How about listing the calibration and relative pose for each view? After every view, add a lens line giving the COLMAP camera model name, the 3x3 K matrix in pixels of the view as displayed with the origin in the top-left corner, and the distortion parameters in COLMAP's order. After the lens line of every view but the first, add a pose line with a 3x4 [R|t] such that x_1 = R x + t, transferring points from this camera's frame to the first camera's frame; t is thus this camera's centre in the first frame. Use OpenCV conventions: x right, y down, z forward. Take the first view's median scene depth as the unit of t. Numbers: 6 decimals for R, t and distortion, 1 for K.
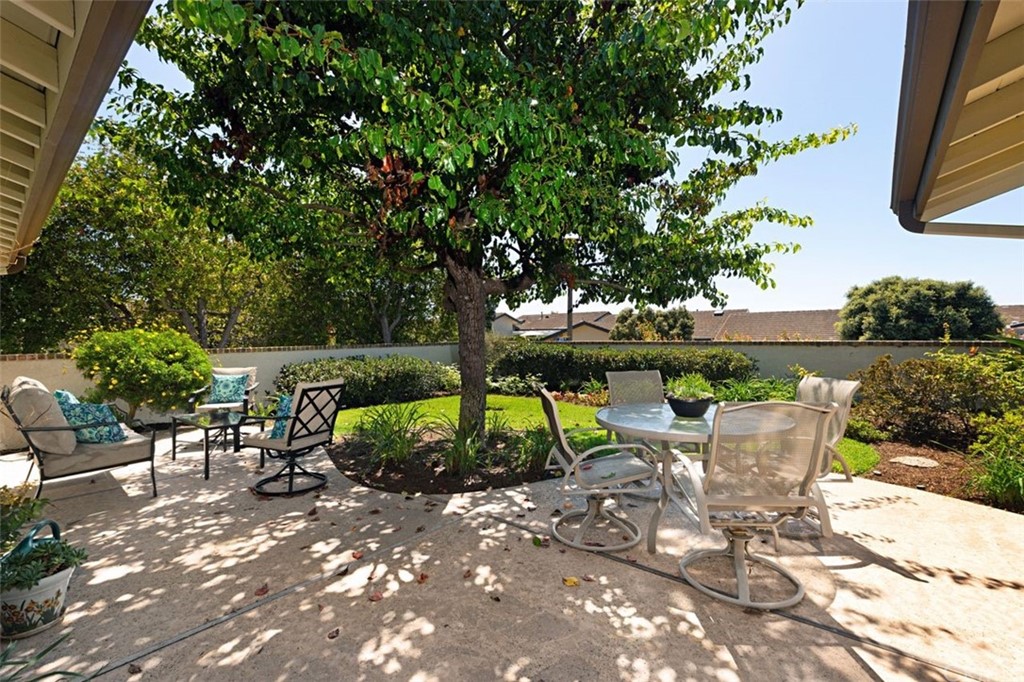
lens RADIAL K [[439.0, 0, 511.4], [0, 439.0, 349.4], [0, 0, 1]] dist [-0.009034, -0.000135]
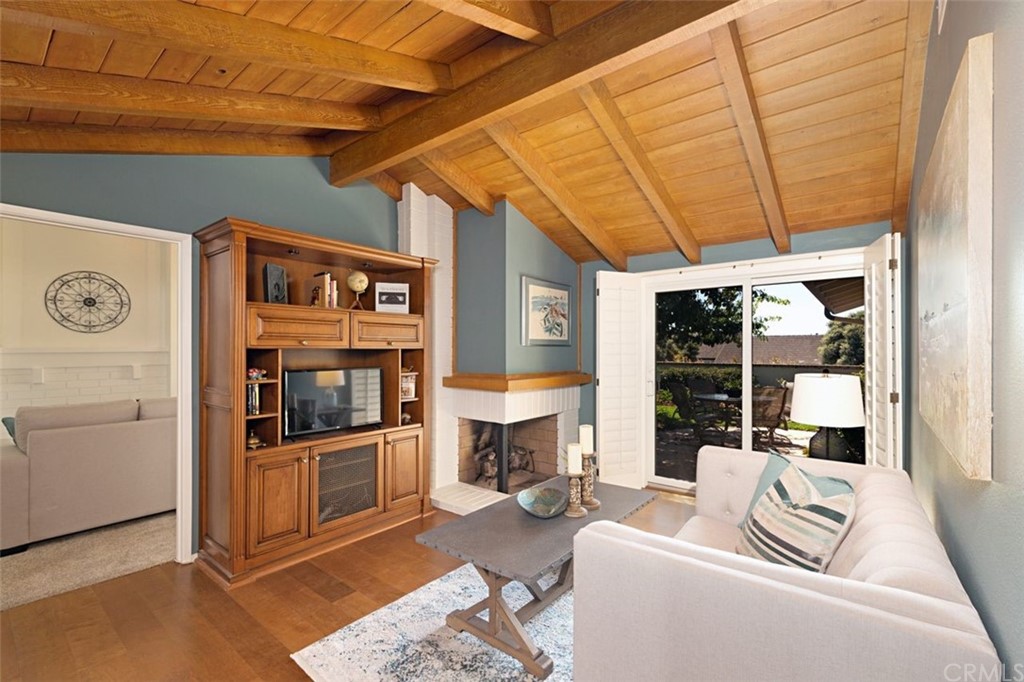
lens RADIAL K [[440.1, 0, 511.2], [0, 440.1, 353.3], [0, 0, 1]] dist [0.000874, 0.000278]
pose [[0.999799, 0.014350, 0.013989, -0.140743], [-0.013993, 0.999582, -0.025307, -0.001917], [-0.014346, 0.025107, 0.999582, -0.230680]]
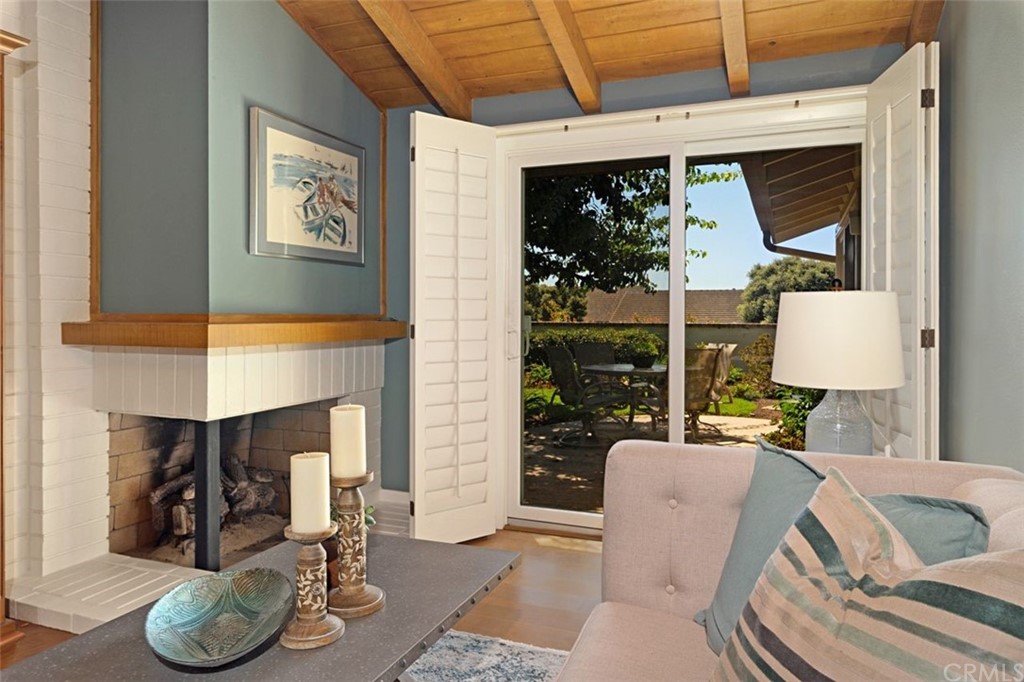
lens RADIAL K [[674.9, 0, 512.0], [0, 674.9, 341.0], [0, 0, 1]] dist [0.002371, 0.001185]
pose [[0.952462, 0.004840, 0.304618, -0.121449], [-0.006598, 0.999967, 0.004743, 0.008115], [-0.304585, -0.006527, 0.952463, -0.179306]]
